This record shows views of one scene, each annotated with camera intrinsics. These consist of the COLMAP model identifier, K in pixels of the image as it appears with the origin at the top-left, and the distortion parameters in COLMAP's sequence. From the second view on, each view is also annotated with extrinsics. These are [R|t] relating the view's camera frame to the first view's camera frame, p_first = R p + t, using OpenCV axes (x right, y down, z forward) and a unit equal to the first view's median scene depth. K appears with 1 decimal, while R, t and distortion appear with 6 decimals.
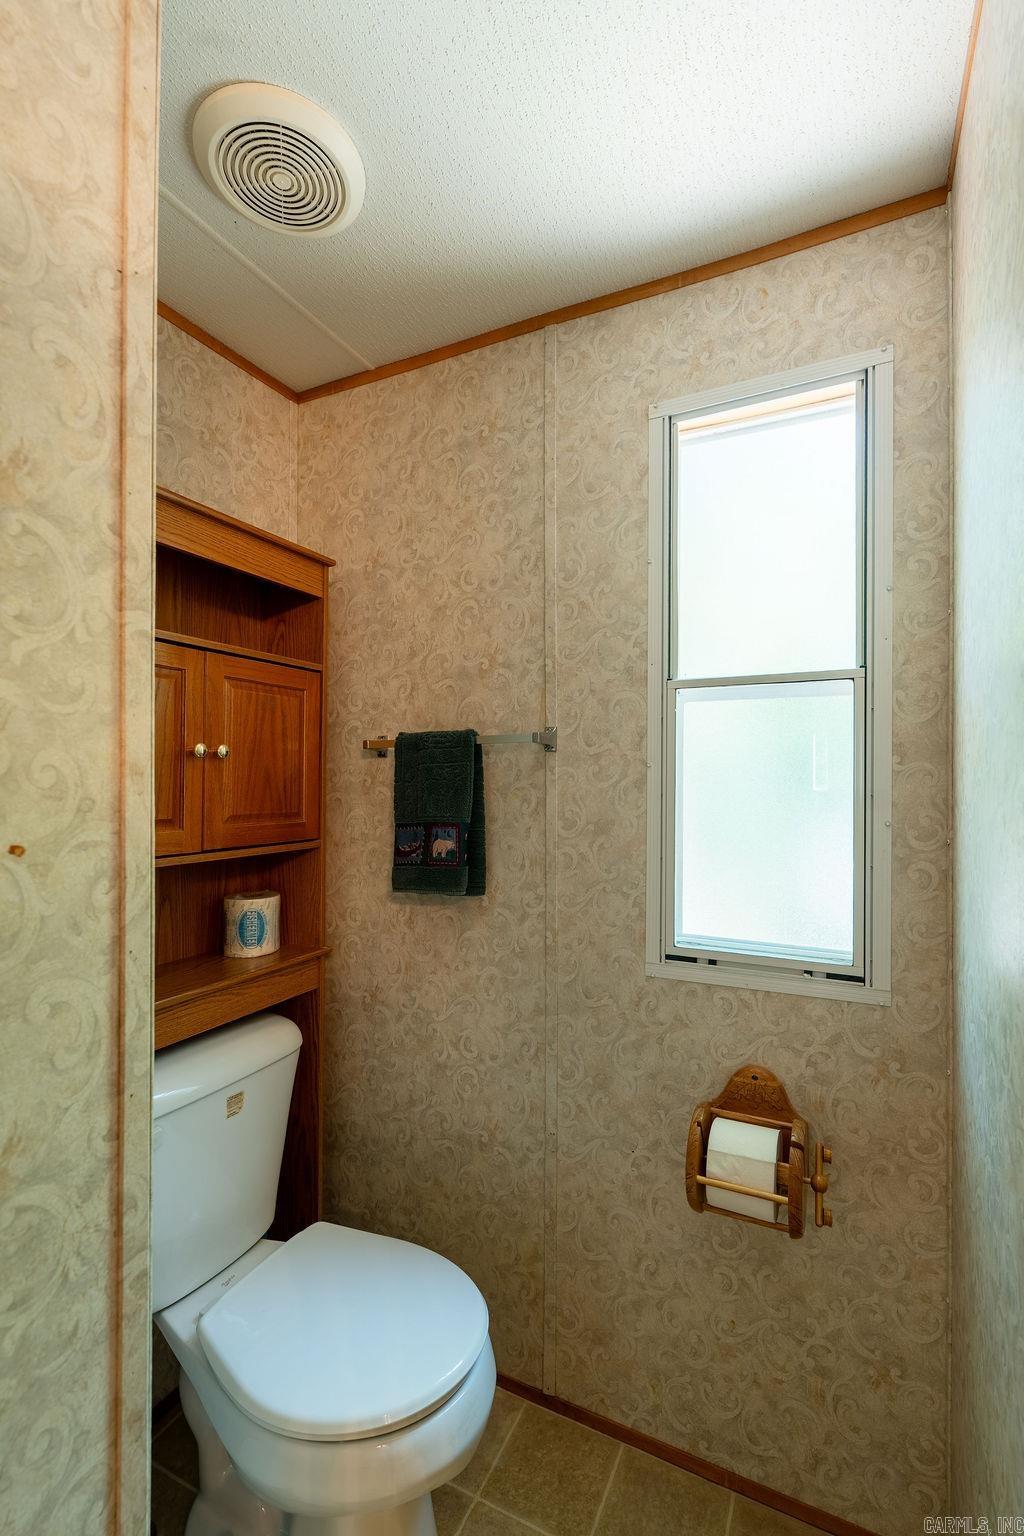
lens RADIAL K [[687.8, 0, 516.9], [0, 687.8, 770.1], [0, 0, 1]] dist [-0.003634, 0.001056]
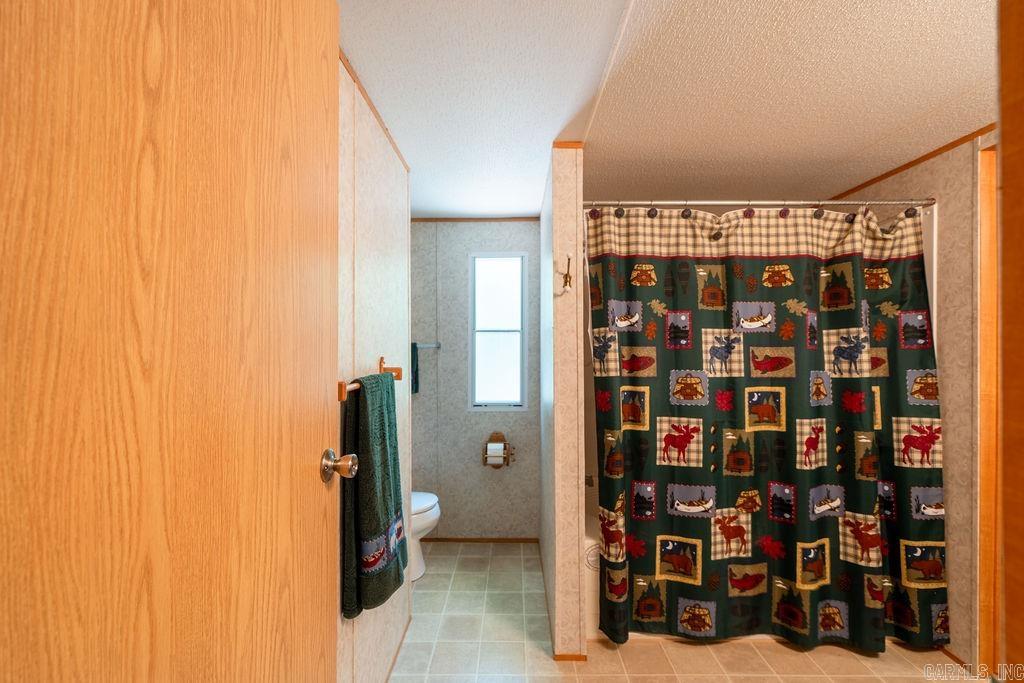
lens RADIAL K [[458.6, 0, 511.7], [0, 458.6, 343.2], [0, 0, 1]] dist [-0.003634, 0.001056]
pose [[0.896850, -0.005429, 0.442302, -0.676175], [0.000308, 0.999932, 0.011649, -0.088425], [-0.442335, -0.010311, 0.896791, -1.269348]]
